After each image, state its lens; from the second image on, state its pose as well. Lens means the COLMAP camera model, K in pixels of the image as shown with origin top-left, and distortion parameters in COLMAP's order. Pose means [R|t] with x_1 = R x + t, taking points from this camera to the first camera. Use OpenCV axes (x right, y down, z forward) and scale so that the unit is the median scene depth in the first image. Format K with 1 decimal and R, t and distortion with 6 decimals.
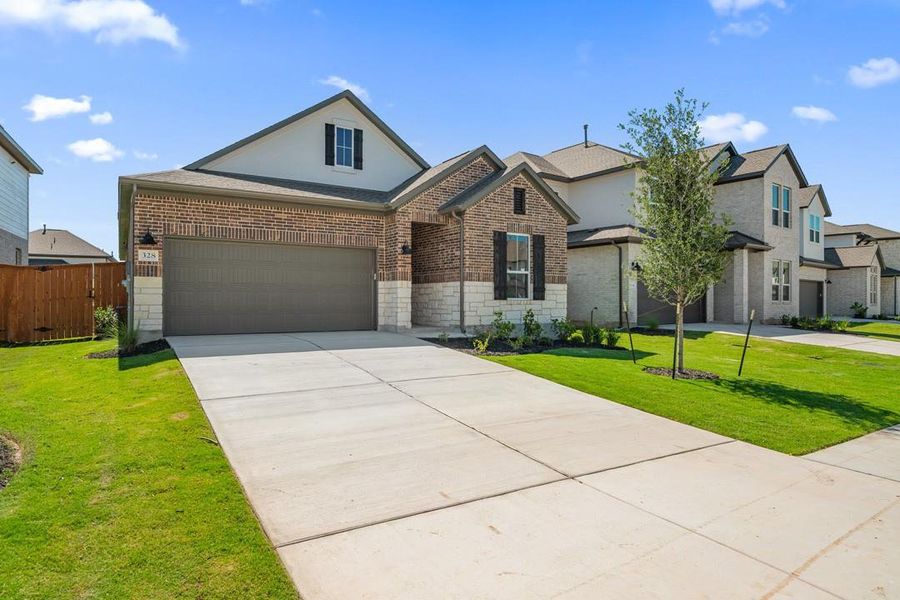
lens RADIAL K [[432.0, 0, 440.5], [0, 432.0, 306.0], [0, 0, 1]] dist [0.001288, -0.009640]
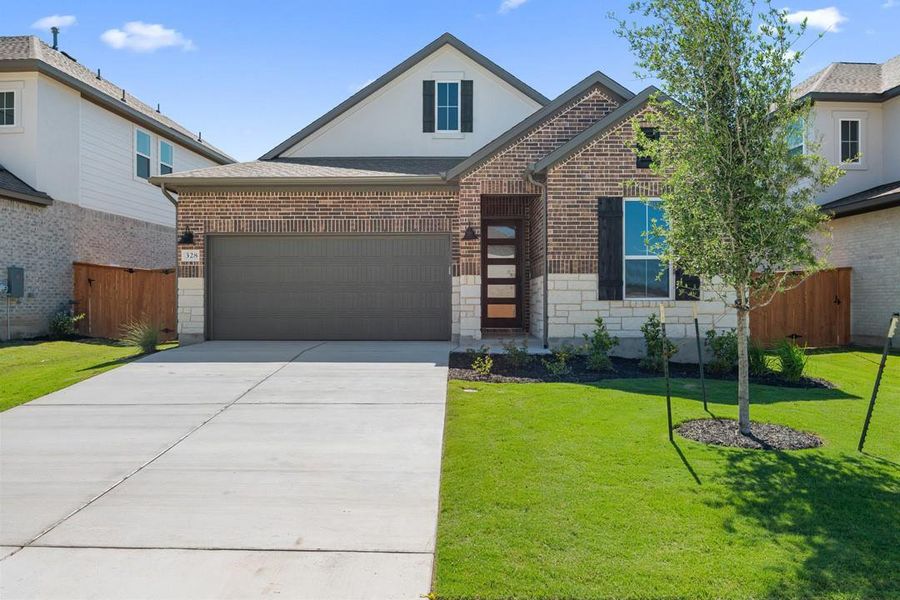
lens RADIAL K [[571.1, 0, 485.4], [0, 571.1, 306.5], [0, 0, 1]] dist [-0.000493, -0.000452]
pose [[0.888026, 0.000349, -0.459793, 0.376251], [-0.003434, 0.999977, -0.005874, 0.001202], [0.459780, 0.006796, 0.888007, 0.134996]]
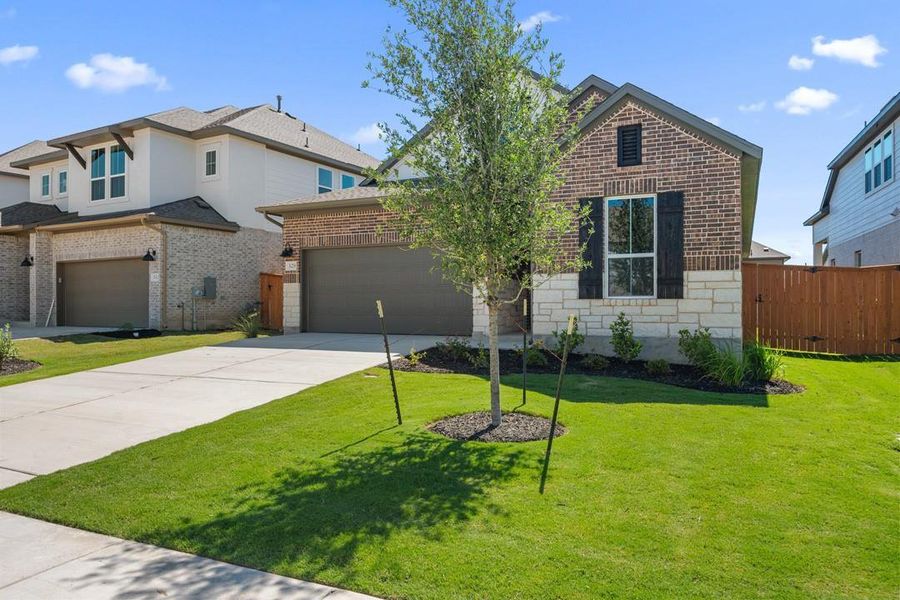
lens RADIAL K [[552.3, 0, 526.0], [0, 552.3, 303.6], [0, 0, 1]] dist [0.001132, 0.000585]
pose [[0.658488, -0.004988, -0.752575, 0.731473], [-0.006545, 0.999902, -0.012355, 0.004574], [0.752563, 0.013062, 0.658391, 0.360642]]
